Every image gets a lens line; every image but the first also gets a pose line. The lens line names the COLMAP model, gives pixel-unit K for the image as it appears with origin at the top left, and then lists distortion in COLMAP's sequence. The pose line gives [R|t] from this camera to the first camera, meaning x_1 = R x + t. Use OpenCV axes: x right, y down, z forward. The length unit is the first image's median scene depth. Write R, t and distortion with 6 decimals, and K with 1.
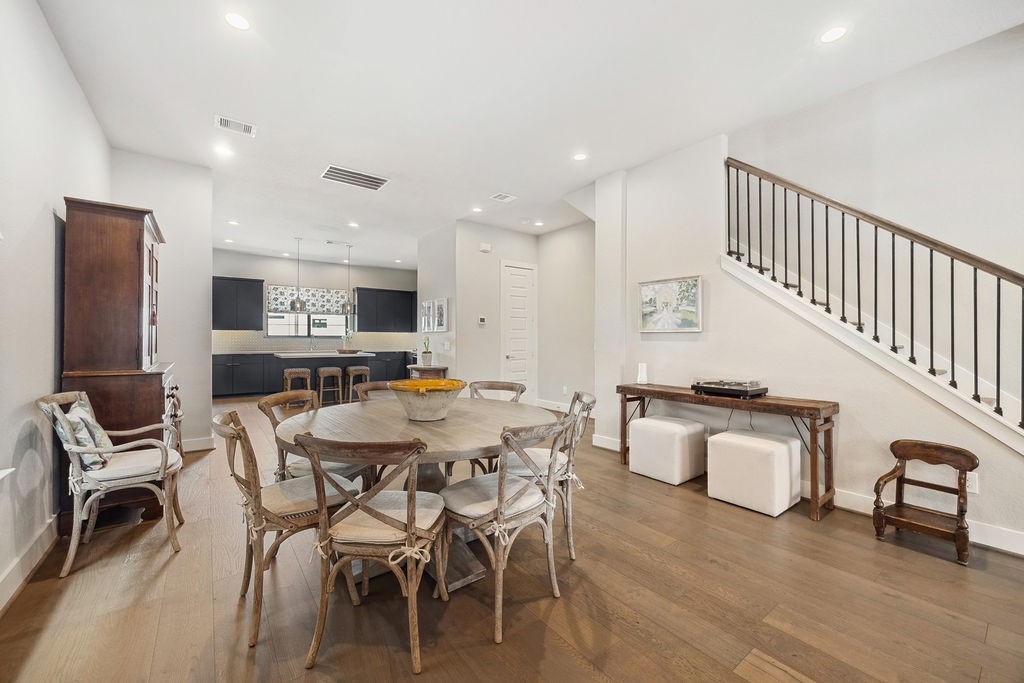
lens RADIAL K [[392.9, 0, 507.9], [0, 392.9, 337.7], [0, 0, 1]] dist [-0.003146, -0.000122]
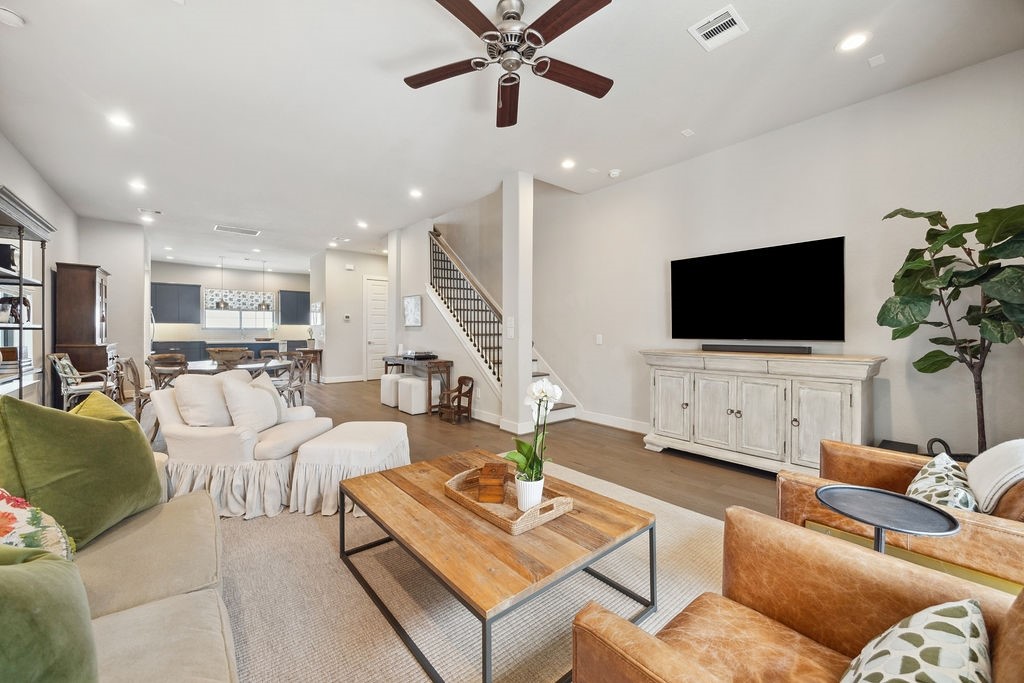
lens RADIAL K [[392.9, 0, 515.3], [0, 392.9, 334.0], [0, 0, 1]] dist [-0.003146, -0.000122]
pose [[0.998732, 0.000011, 0.050349, 1.074904], [-0.000521, 0.999949, 0.010117, 0.006658], [-0.050346, -0.010131, 0.998680, -1.073612]]
